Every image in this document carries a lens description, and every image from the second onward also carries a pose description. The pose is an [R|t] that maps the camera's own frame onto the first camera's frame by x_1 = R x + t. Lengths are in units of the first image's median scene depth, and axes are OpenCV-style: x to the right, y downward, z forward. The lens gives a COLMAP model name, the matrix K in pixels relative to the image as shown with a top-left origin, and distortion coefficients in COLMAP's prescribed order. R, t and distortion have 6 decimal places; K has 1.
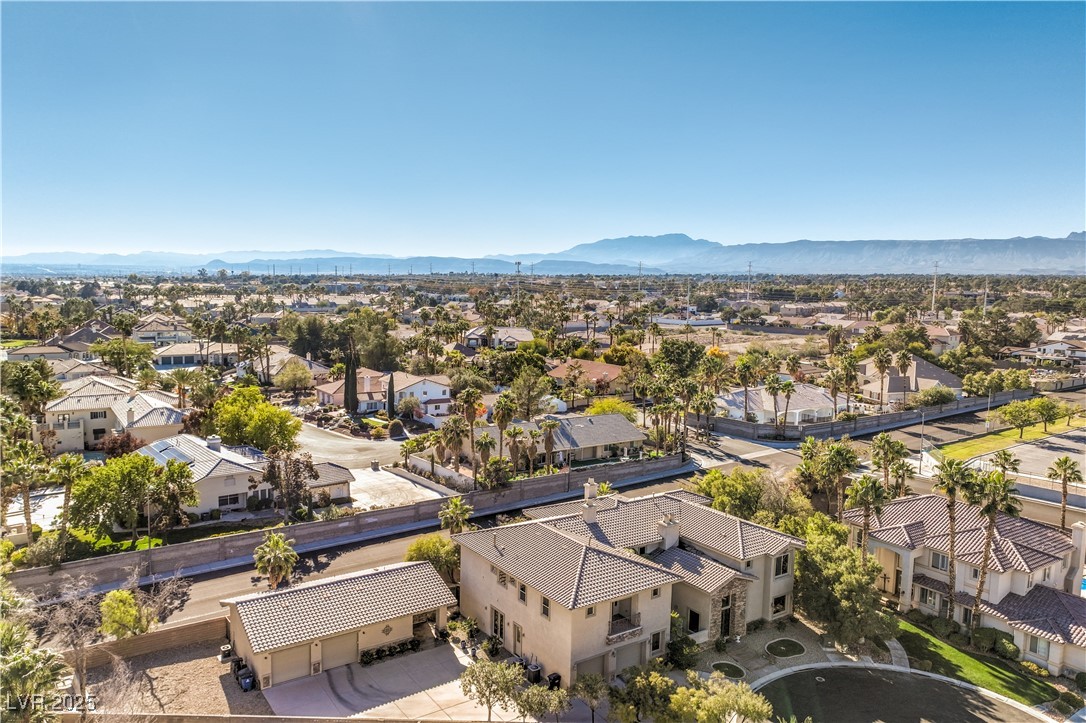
lens RADIAL K [[777.9, 0, 543.0], [0, 777.9, 361.5], [0, 0, 1]] dist [0.006317, 0.007683]
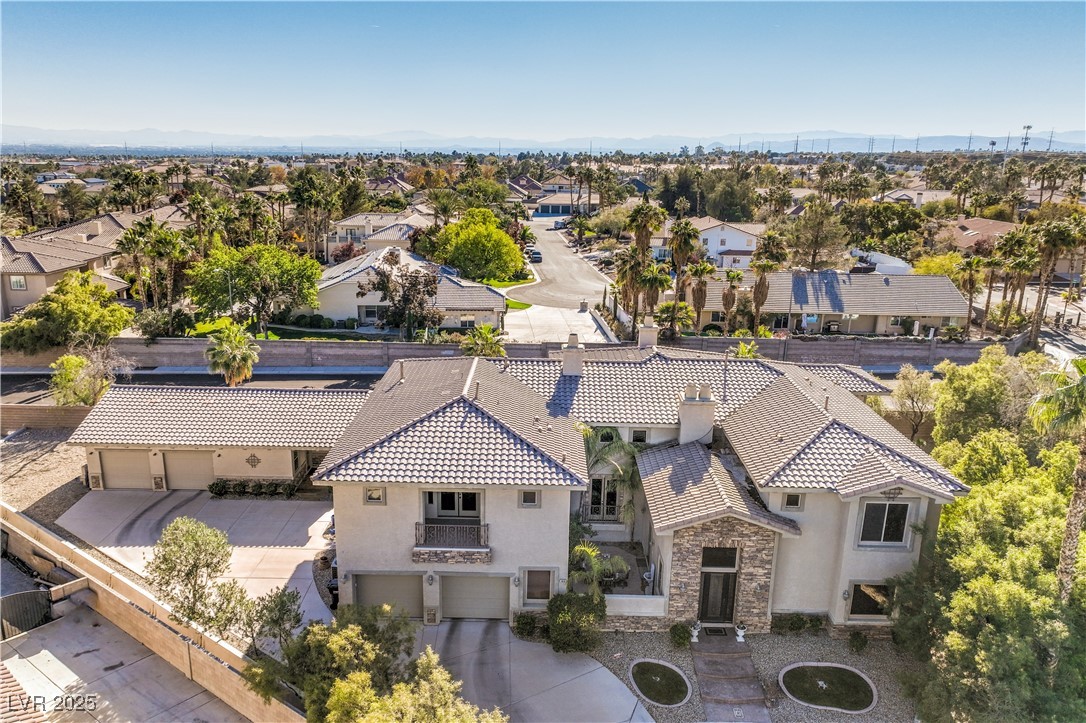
lens RADIAL K [[777.9, 0, 543.0], [0, 777.9, 361.5], [0, 0, 1]] dist [0.006317, 0.007683]
pose [[0.820929, 0.146409, -0.551943, 0.384366], [-0.065506, 0.984337, 0.163675, 0.103134], [0.567261, -0.098210, 0.817661, 0.511763]]
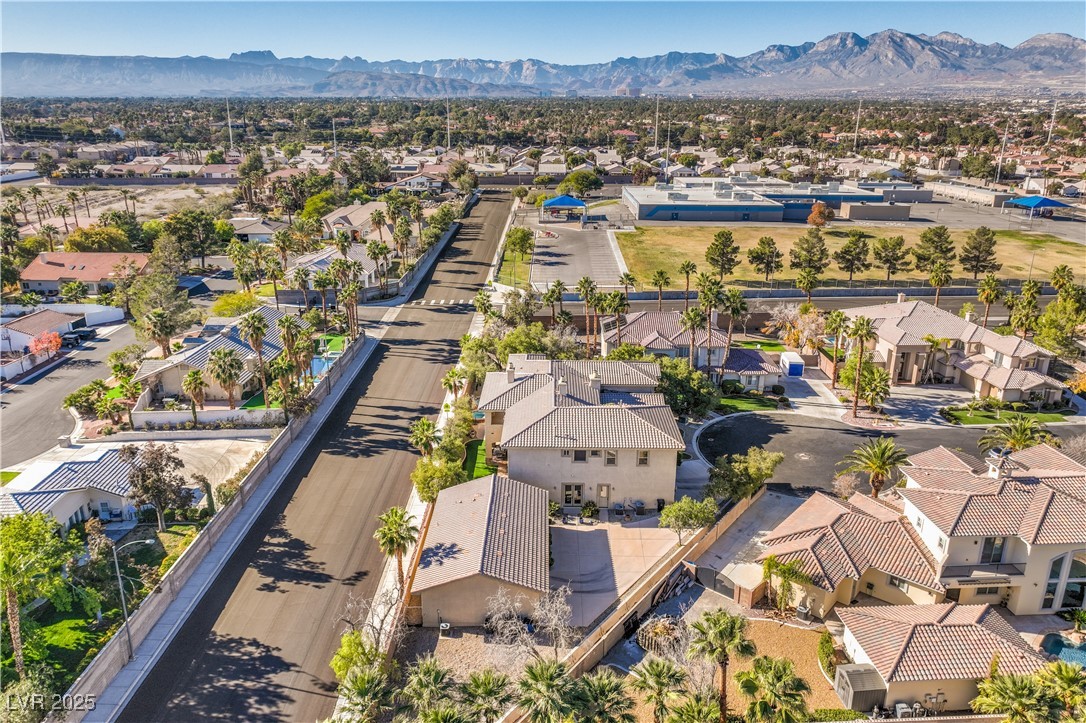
lens RADIAL K [[777.9, 0, 543.0], [0, 777.9, 361.5], [0, 0, 1]] dist [0.006317, 0.007683]
pose [[0.574370, -0.270108, 0.772749, -0.910847], [0.094712, 0.959581, 0.265016, -0.174544], [-0.813099, -0.079029, 0.576737, 0.340813]]
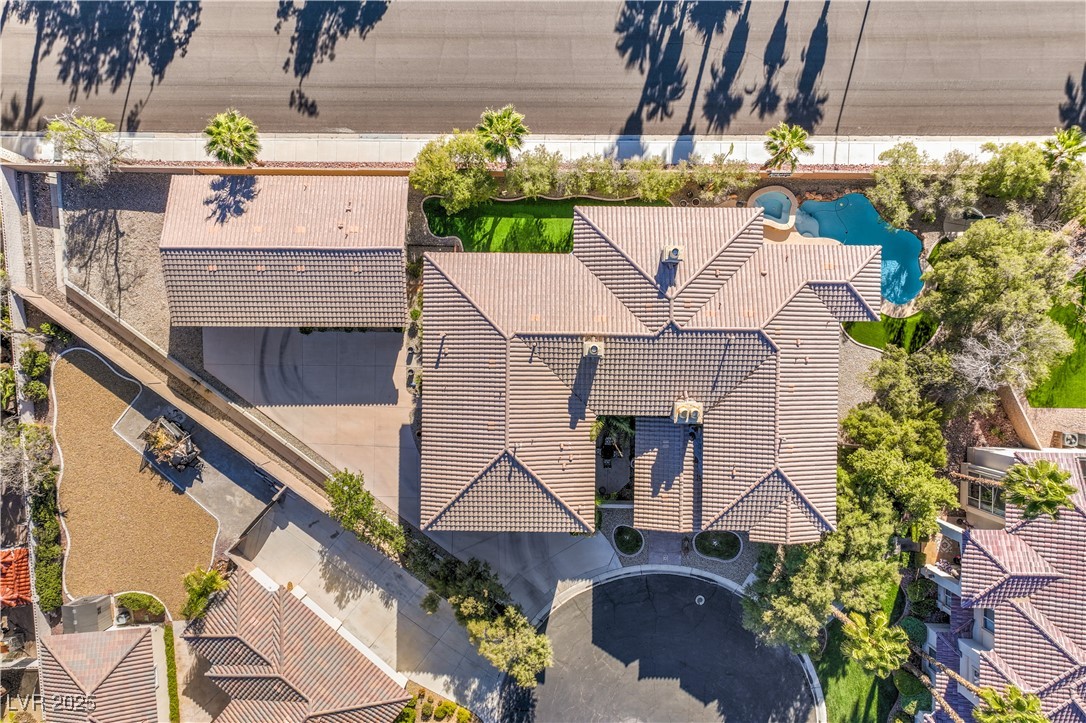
lens RADIAL K [[777.9, 0, 543.0], [0, 777.9, 361.5], [0, 0, 1]] dist [0.006317, 0.007683]
pose [[0.818500, 0.574053, -0.022822, 0.047188], [-0.038010, 0.093747, 0.994870, -0.502470], [0.573247, -0.813434, 0.098551, 0.927494]]
